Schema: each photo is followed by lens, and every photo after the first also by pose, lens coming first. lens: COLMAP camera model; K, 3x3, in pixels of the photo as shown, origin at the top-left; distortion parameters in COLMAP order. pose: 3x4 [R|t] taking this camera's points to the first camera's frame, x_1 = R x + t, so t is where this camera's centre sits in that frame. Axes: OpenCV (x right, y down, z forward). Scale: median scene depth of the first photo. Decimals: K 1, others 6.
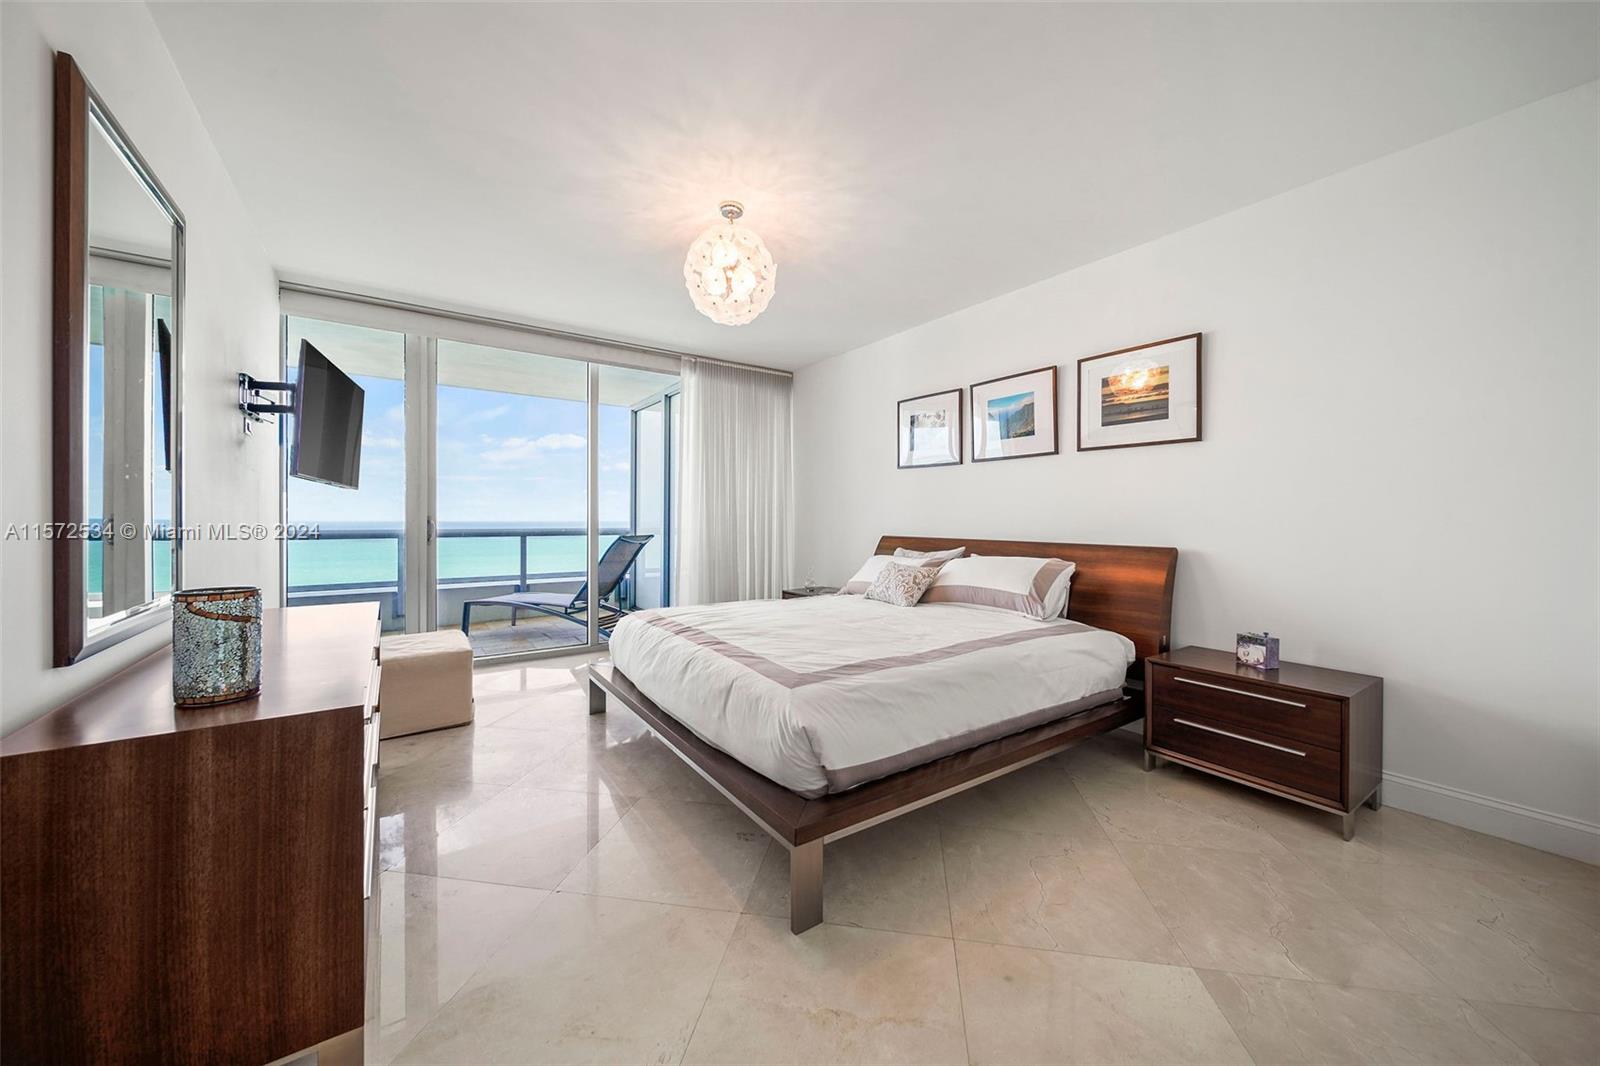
lens RADIAL K [[577.8, 0, 800.7], [0, 577.8, 520.7], [0, 0, 1]] dist [0.000126, -0.000144]
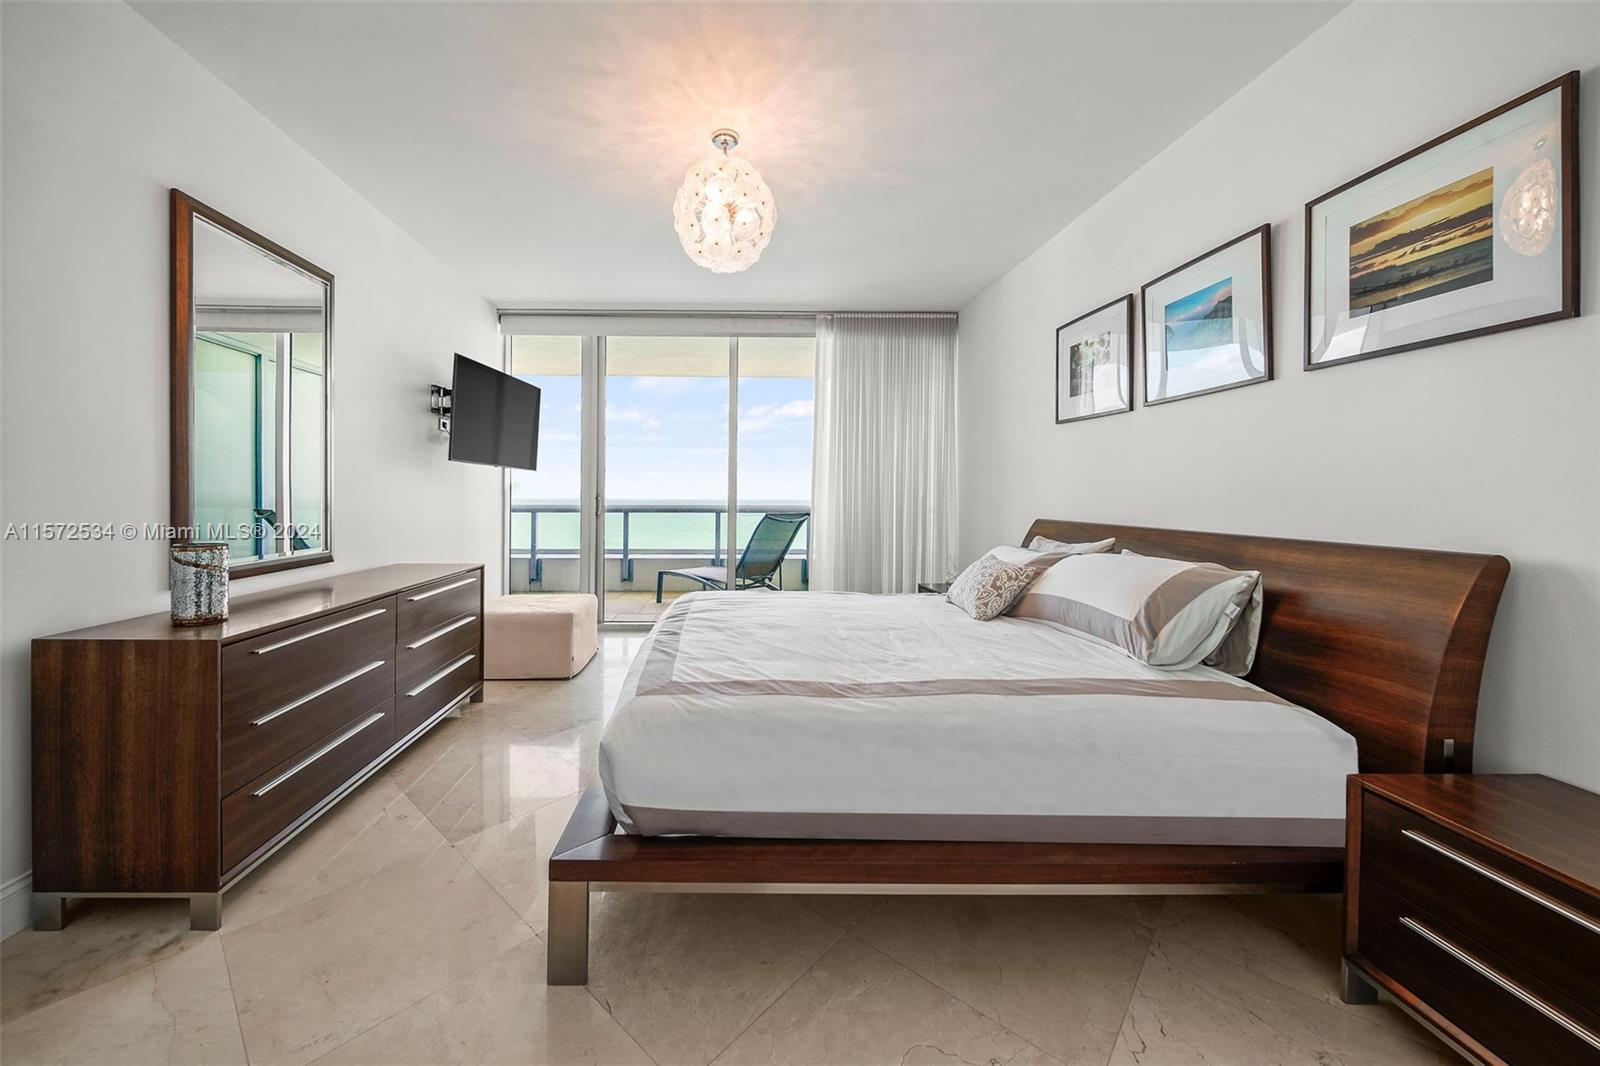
lens RADIAL K [[623.8, 0, 800.0], [0, 623.8, 502.2], [0, 0, 1]] dist [-0.001003, -0.000086]
pose [[0.821203, 0.005120, -0.570614, 0.438959], [-0.002664, 0.999983, 0.005138, 0.002537], [0.570631, -0.002699, 0.821202, 0.249645]]
